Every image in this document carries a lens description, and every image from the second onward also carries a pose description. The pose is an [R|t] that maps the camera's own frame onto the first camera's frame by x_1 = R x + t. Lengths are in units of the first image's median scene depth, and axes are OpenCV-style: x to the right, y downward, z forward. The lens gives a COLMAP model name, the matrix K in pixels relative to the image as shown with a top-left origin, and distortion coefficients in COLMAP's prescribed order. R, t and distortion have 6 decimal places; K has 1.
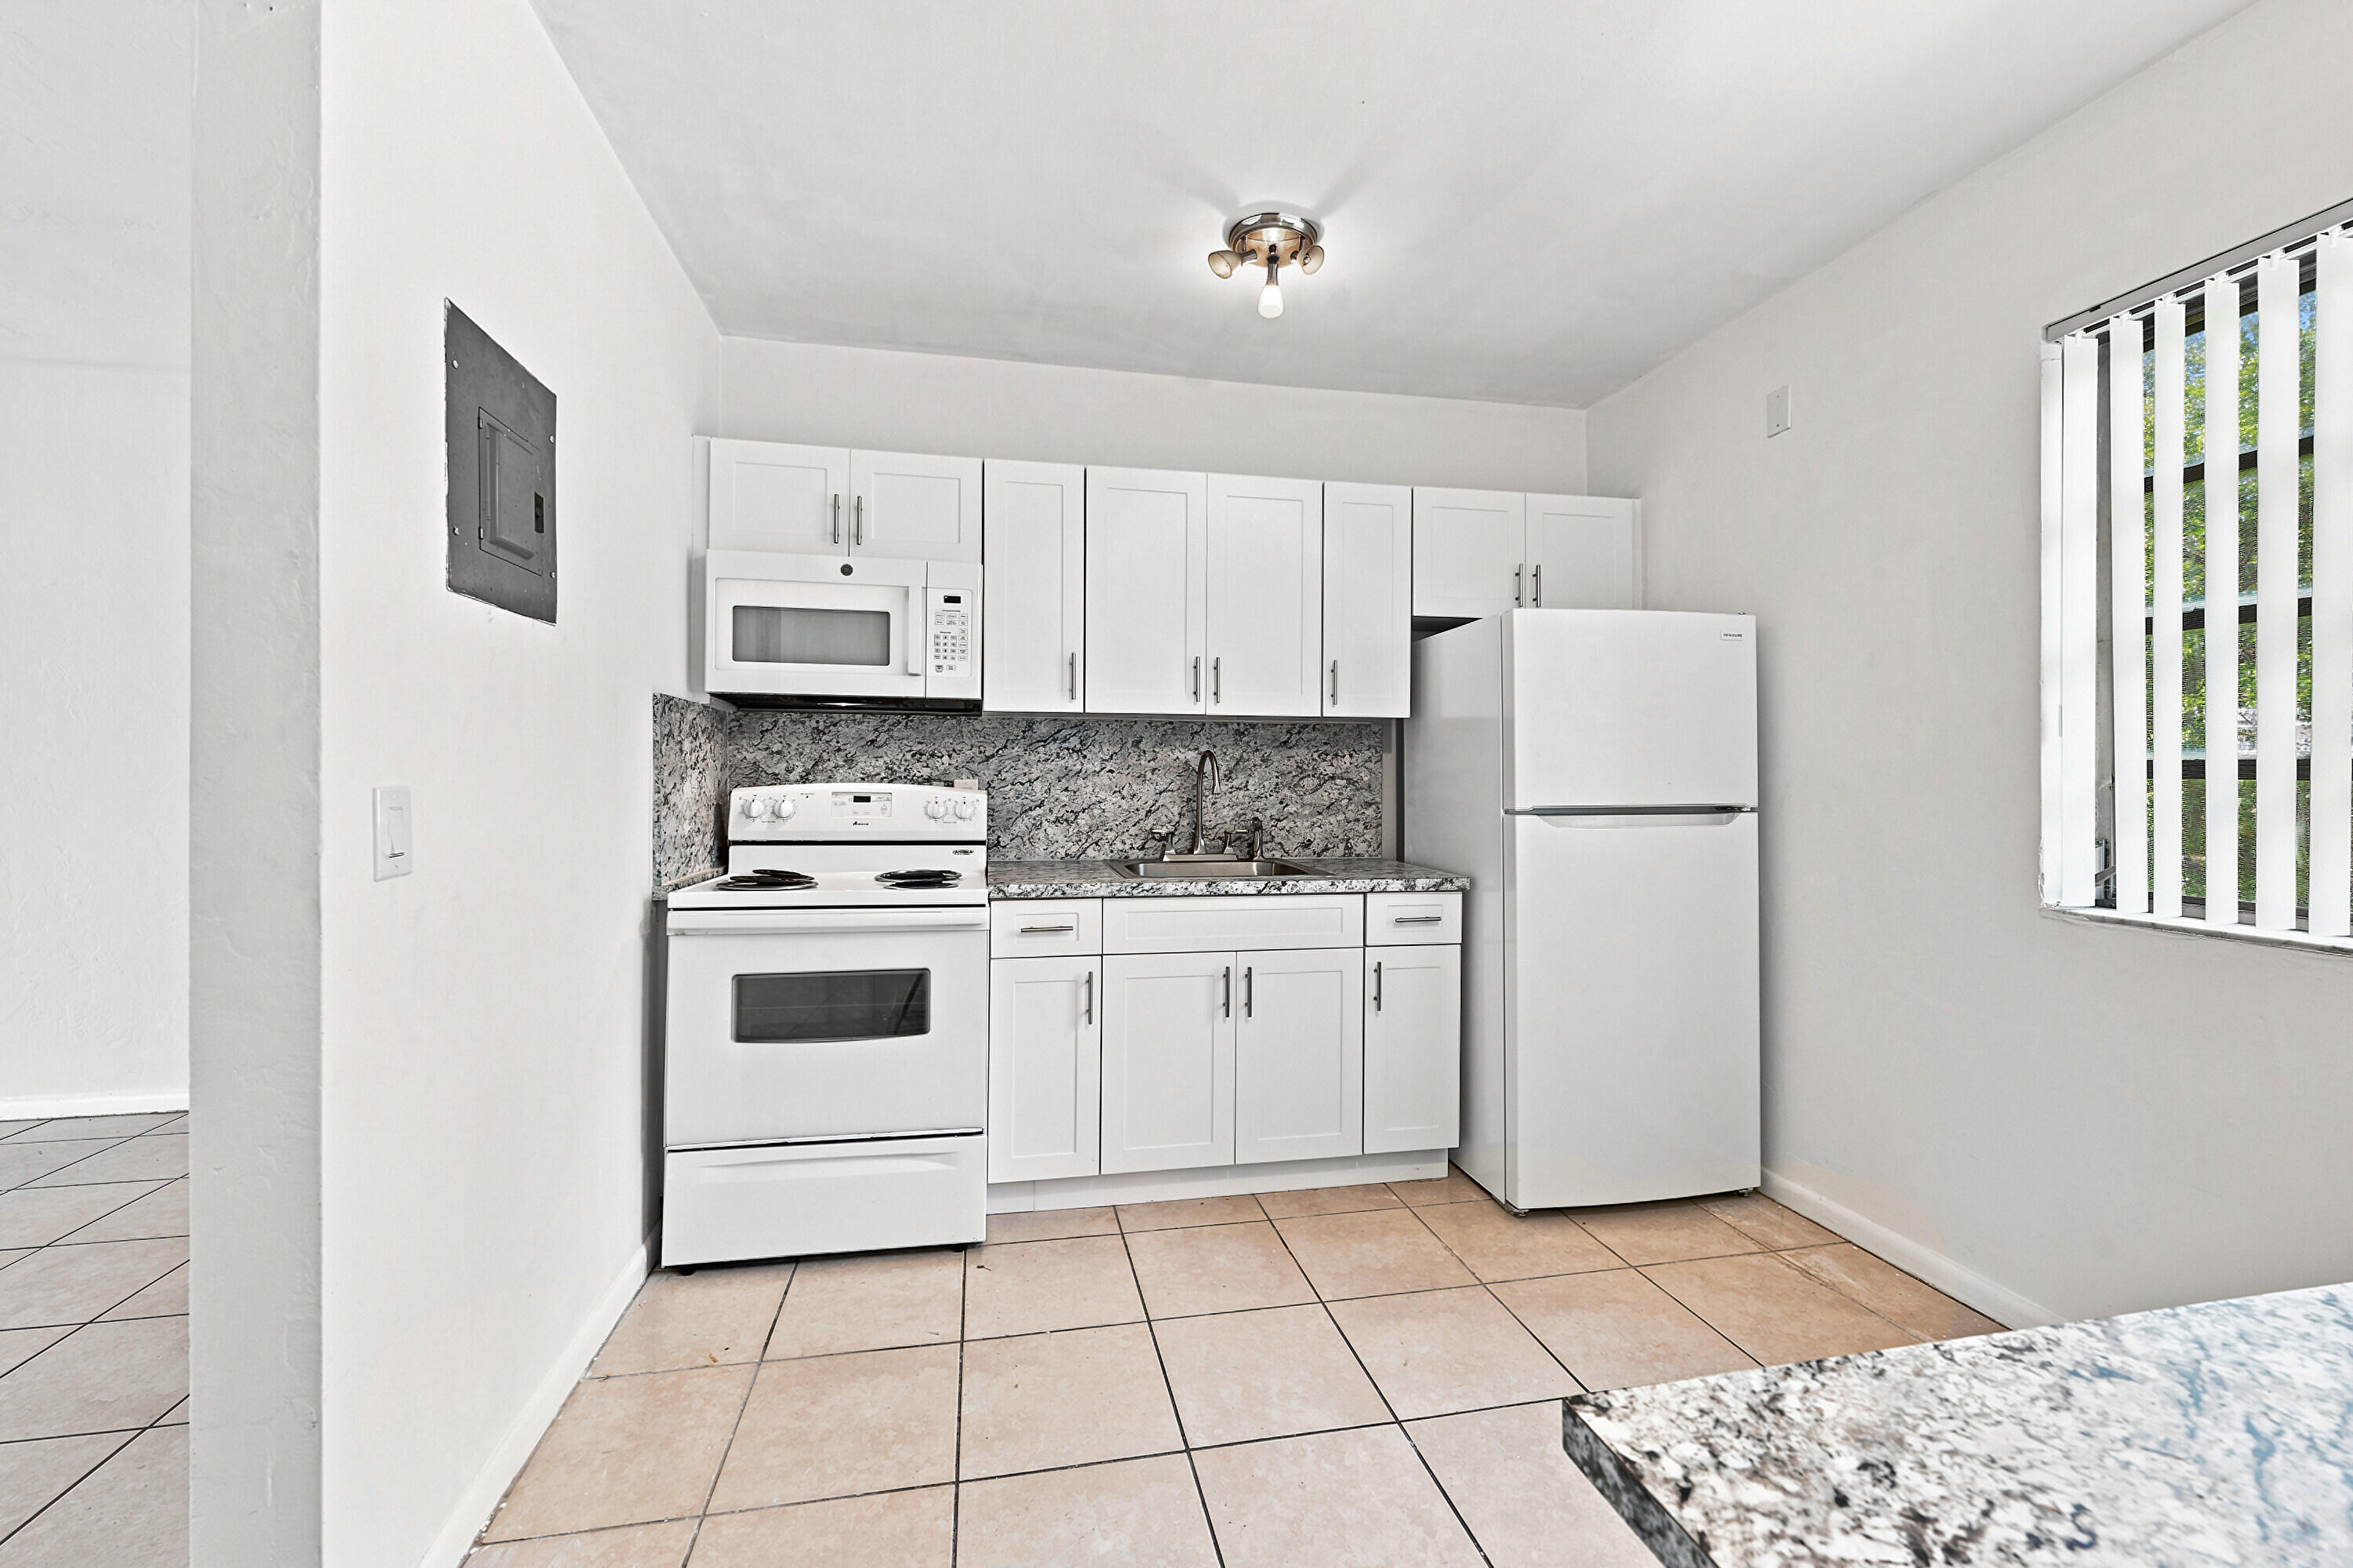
lens RADIAL K [[961.7, 0, 1189.4], [0, 961.7, 769.3], [0, 0, 1]] dist [0.000209, 0.000034]
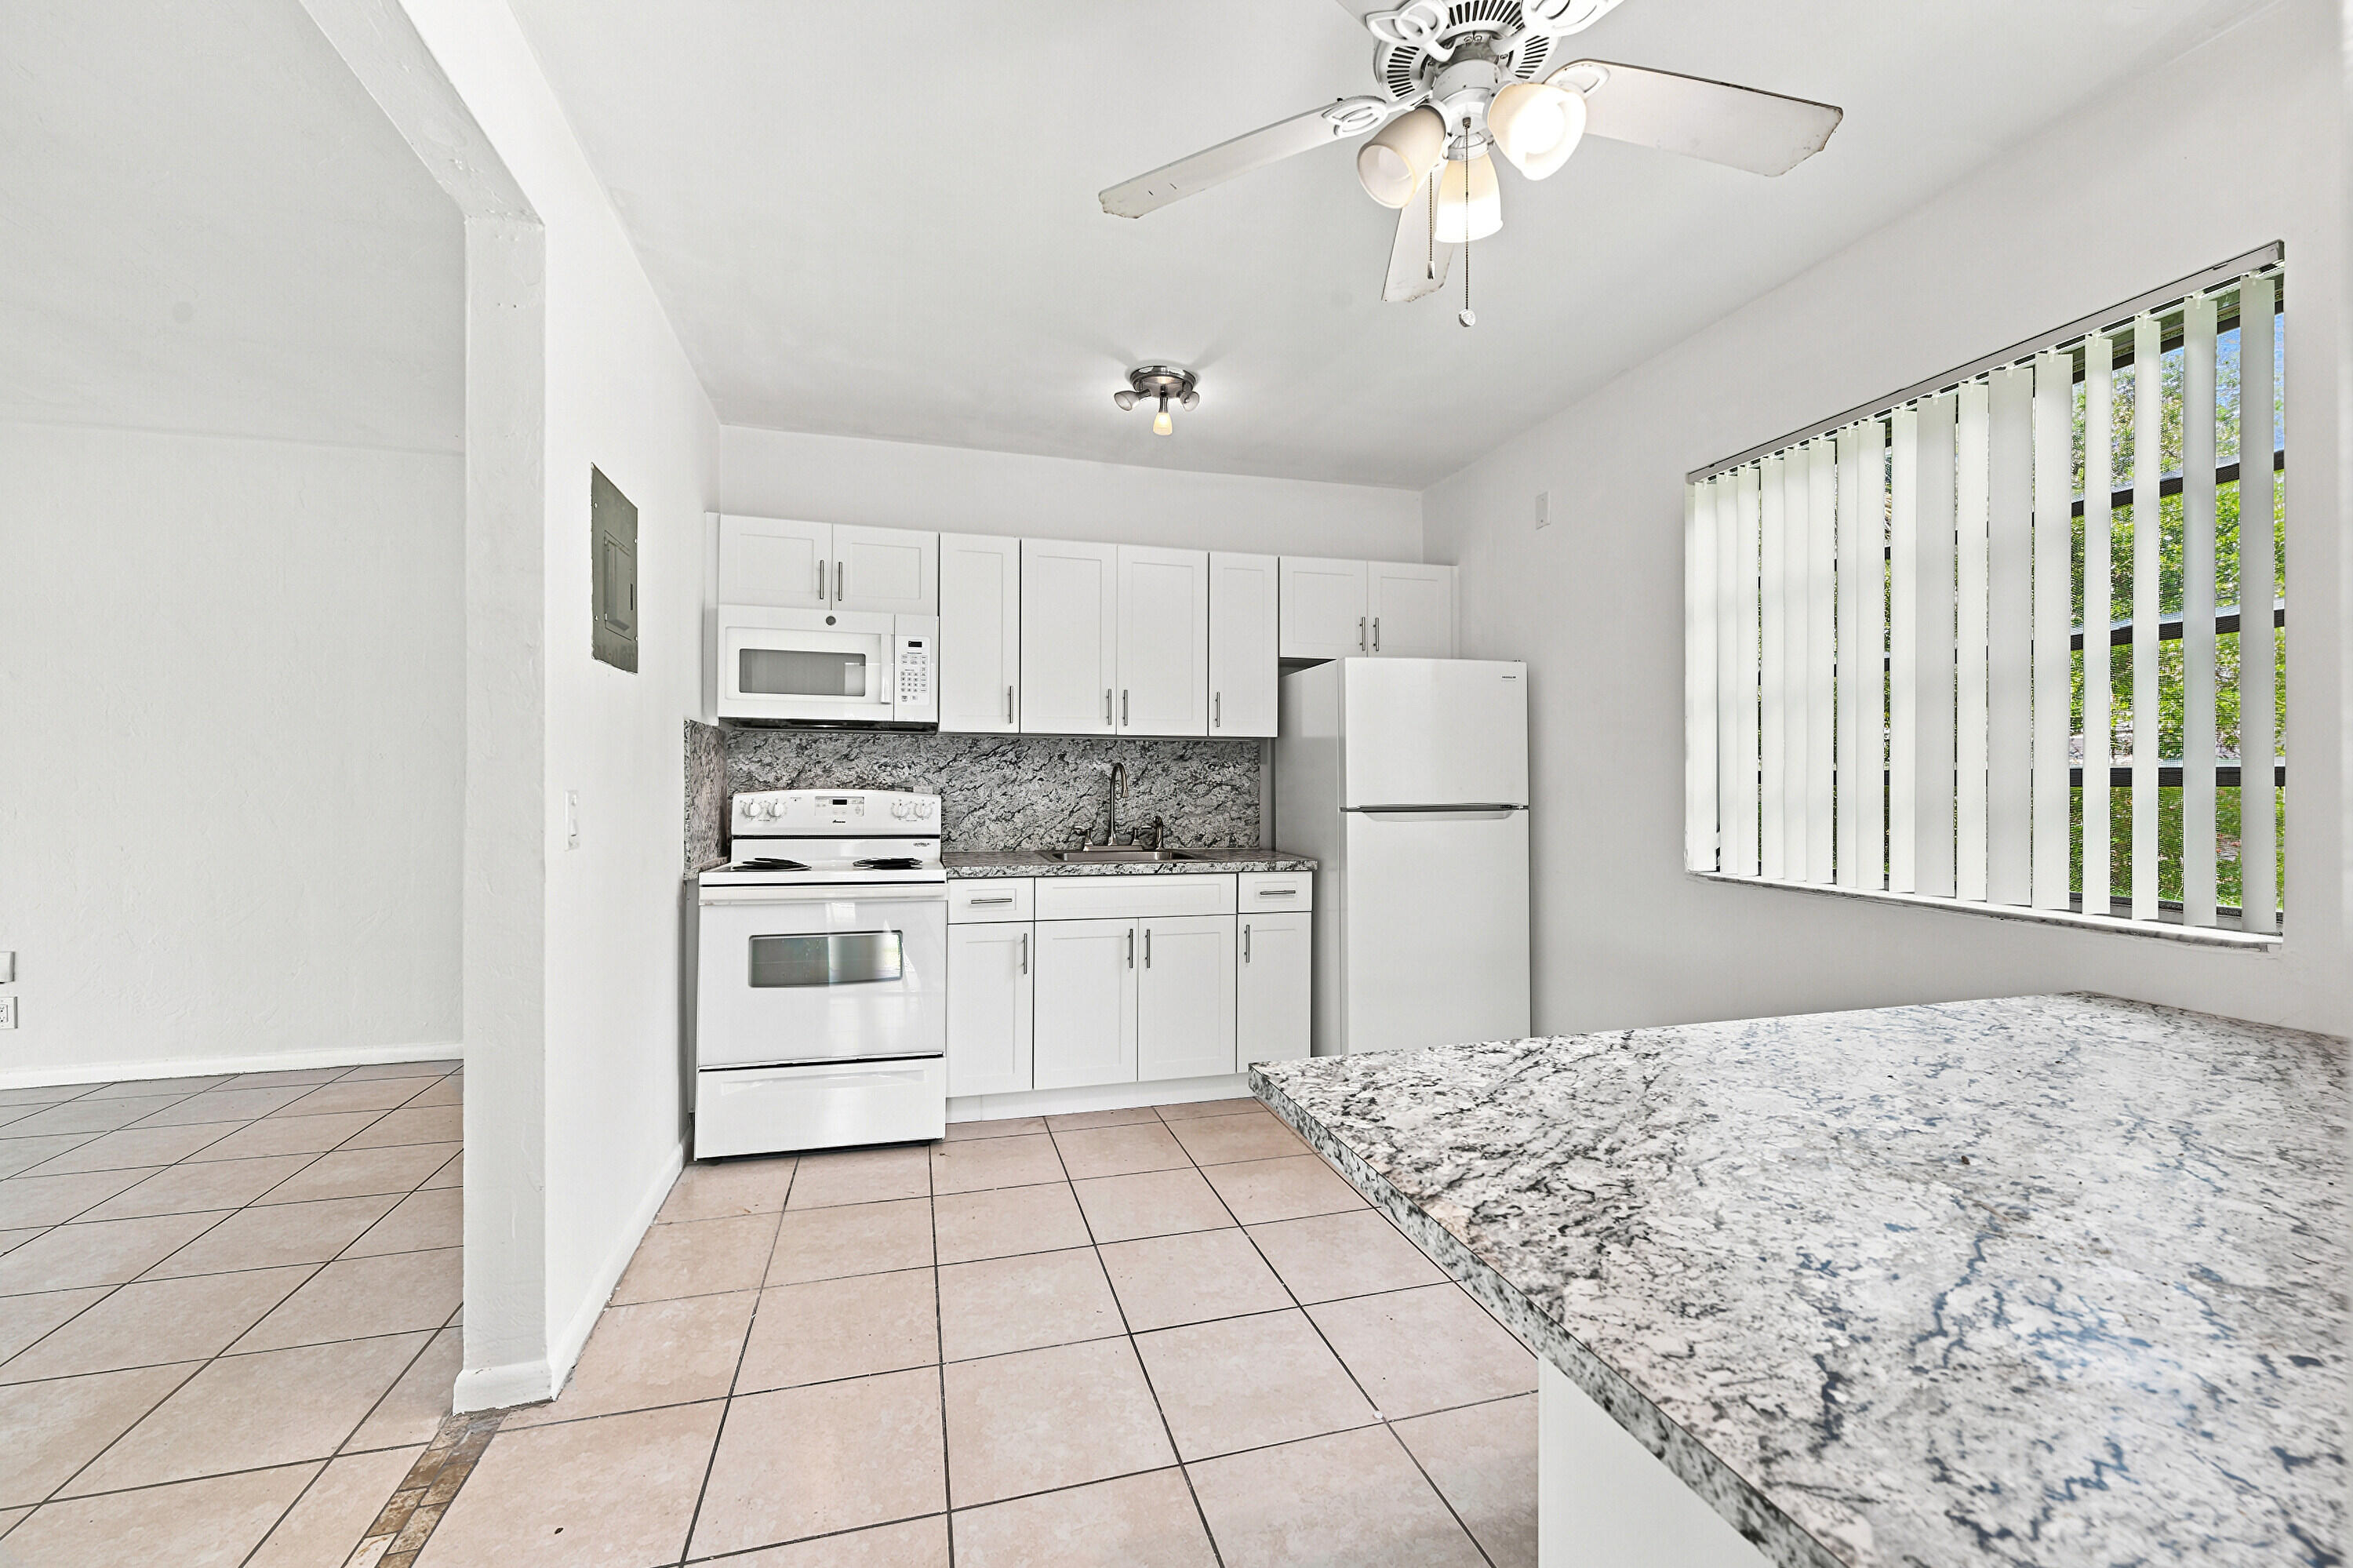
lens RADIAL K [[1027.0, 0, 1187.5], [0, 1027.0, 771.6], [0, 0, 1]] dist [0.001450, 0.000231]
pose [[0.998134, -0.000863, 0.061063, 0.029395], [0.001177, 0.999986, -0.005110, -0.001124], [-0.061058, 0.005173, 0.998121, -0.374786]]
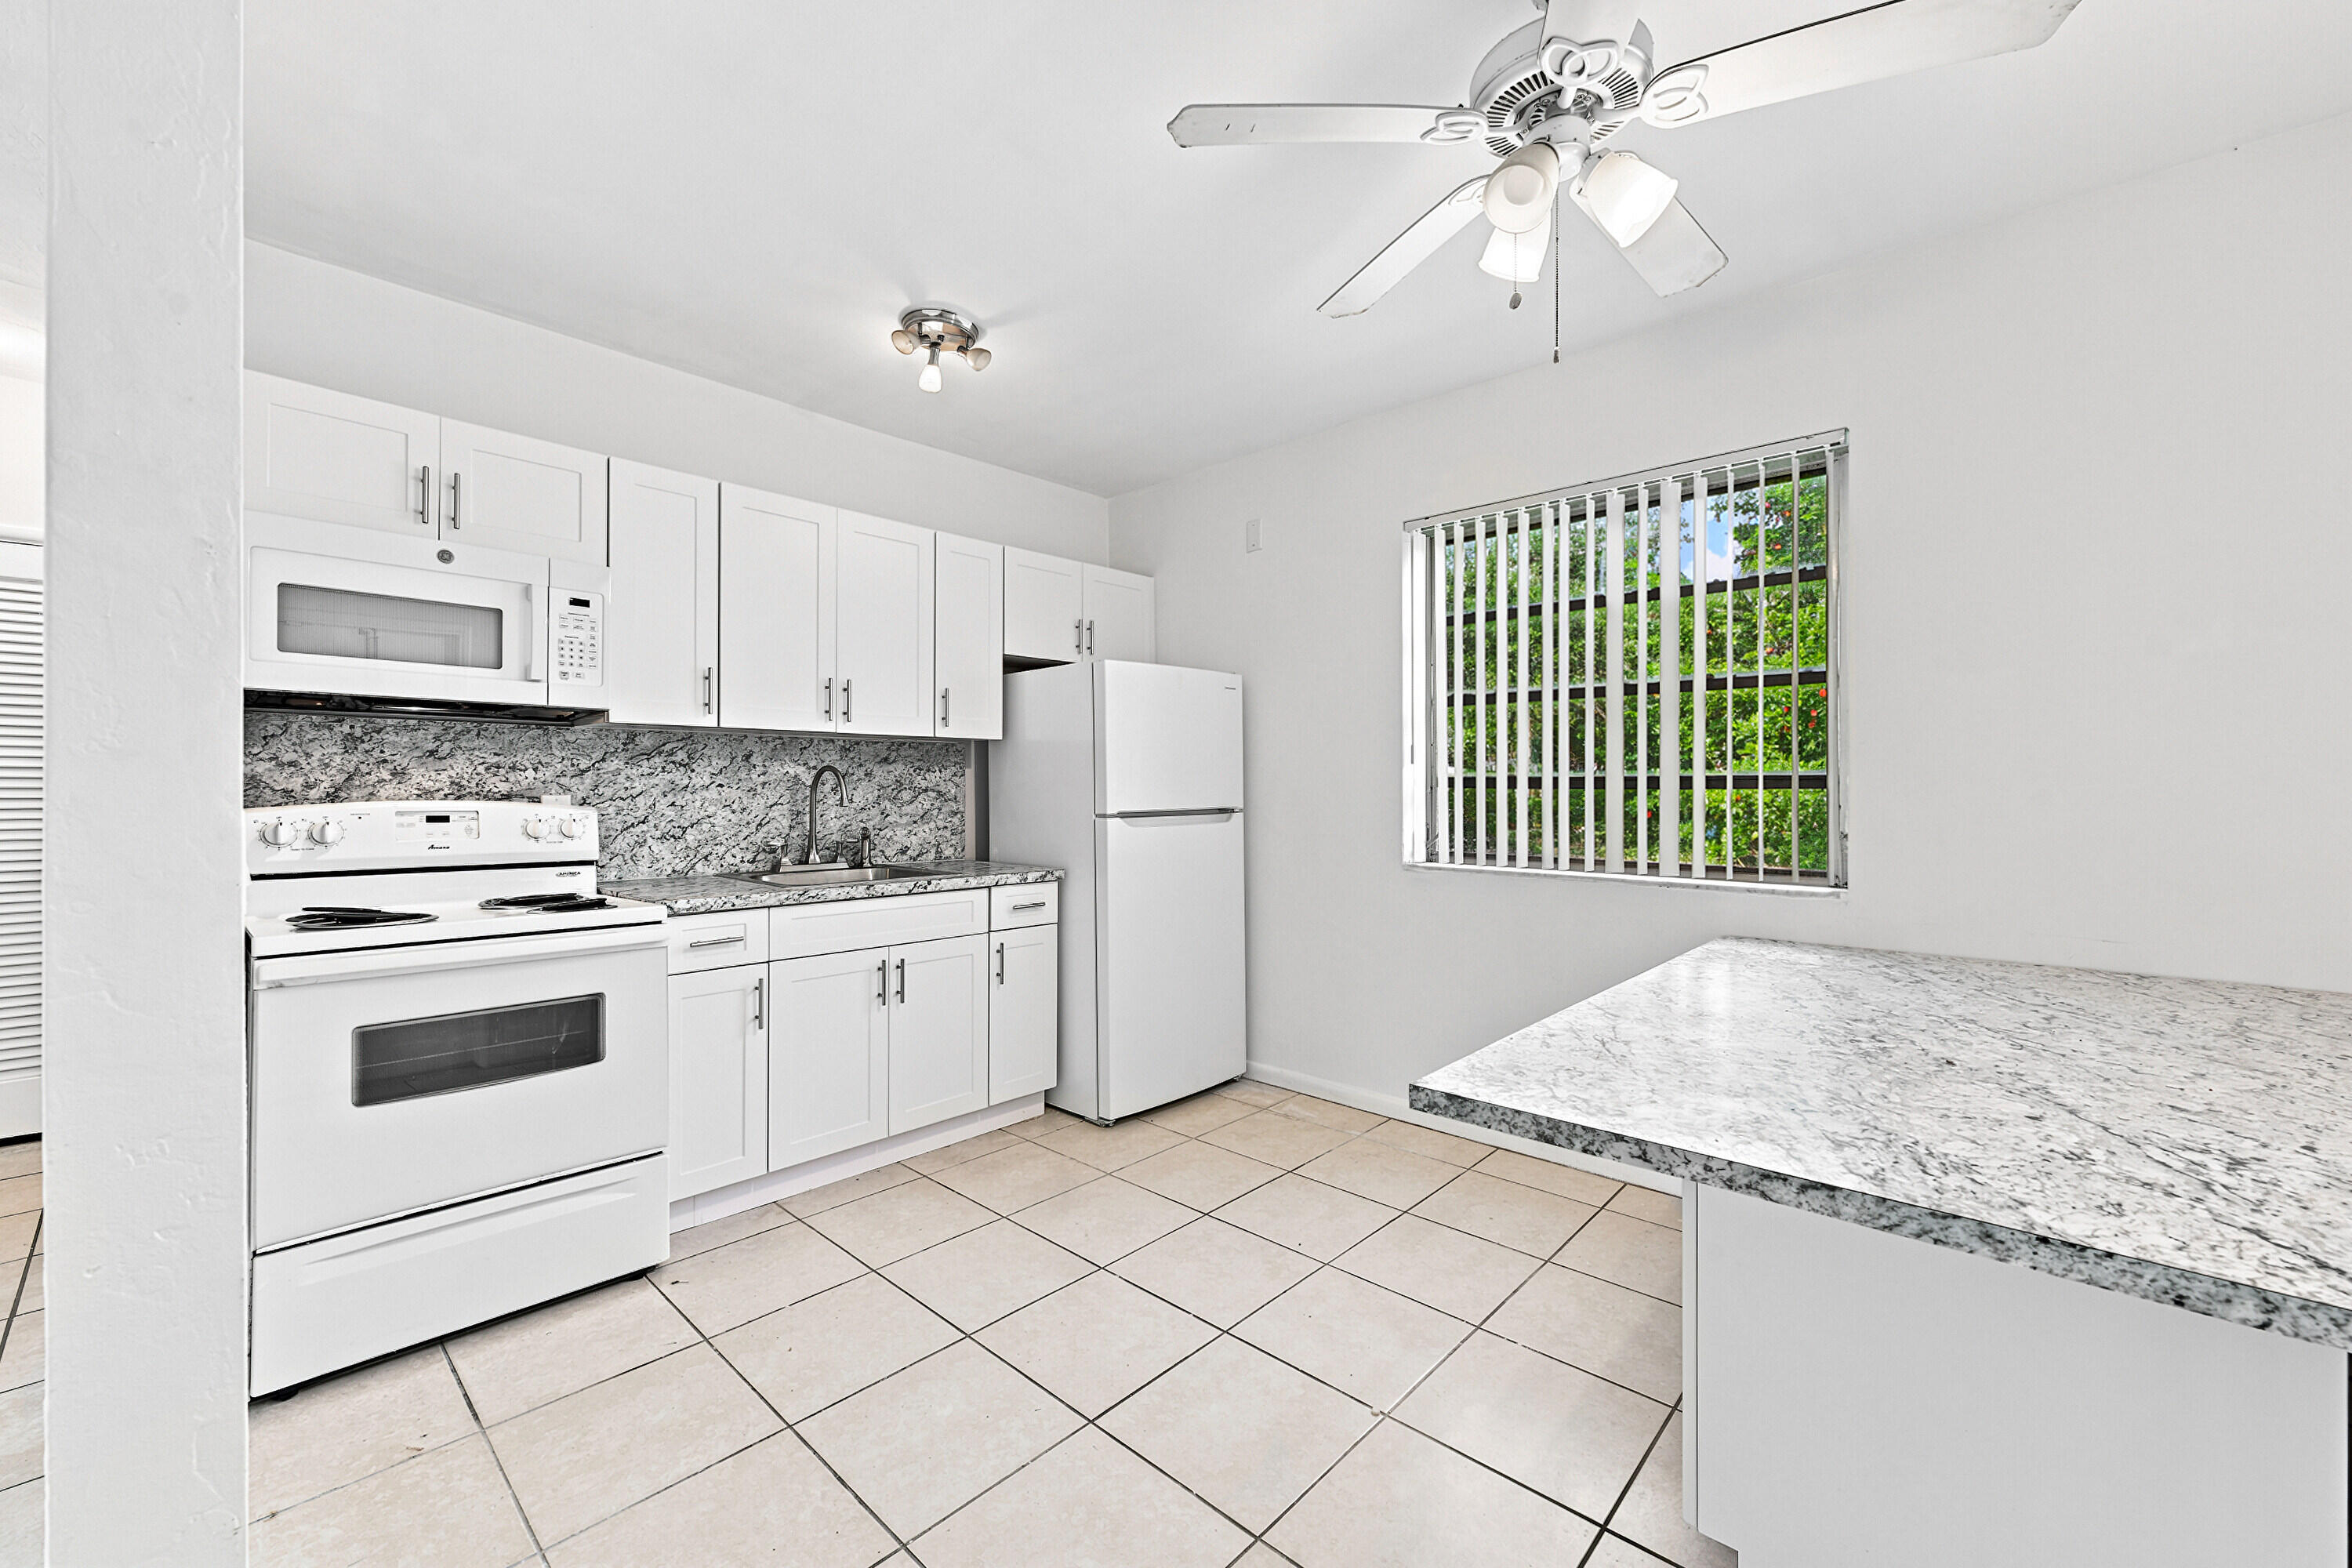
lens RADIAL K [[1002.9, 0, 1166.7], [0, 1002.9, 780.2], [0, 0, 1]] dist [-0.000155, 0.000202]
pose [[0.799091, -0.000841, 0.601210, -0.377775], [0.001234, 0.999999, -0.000240, -0.002990], [-0.601209, 0.000934, 0.799091, -0.120933]]
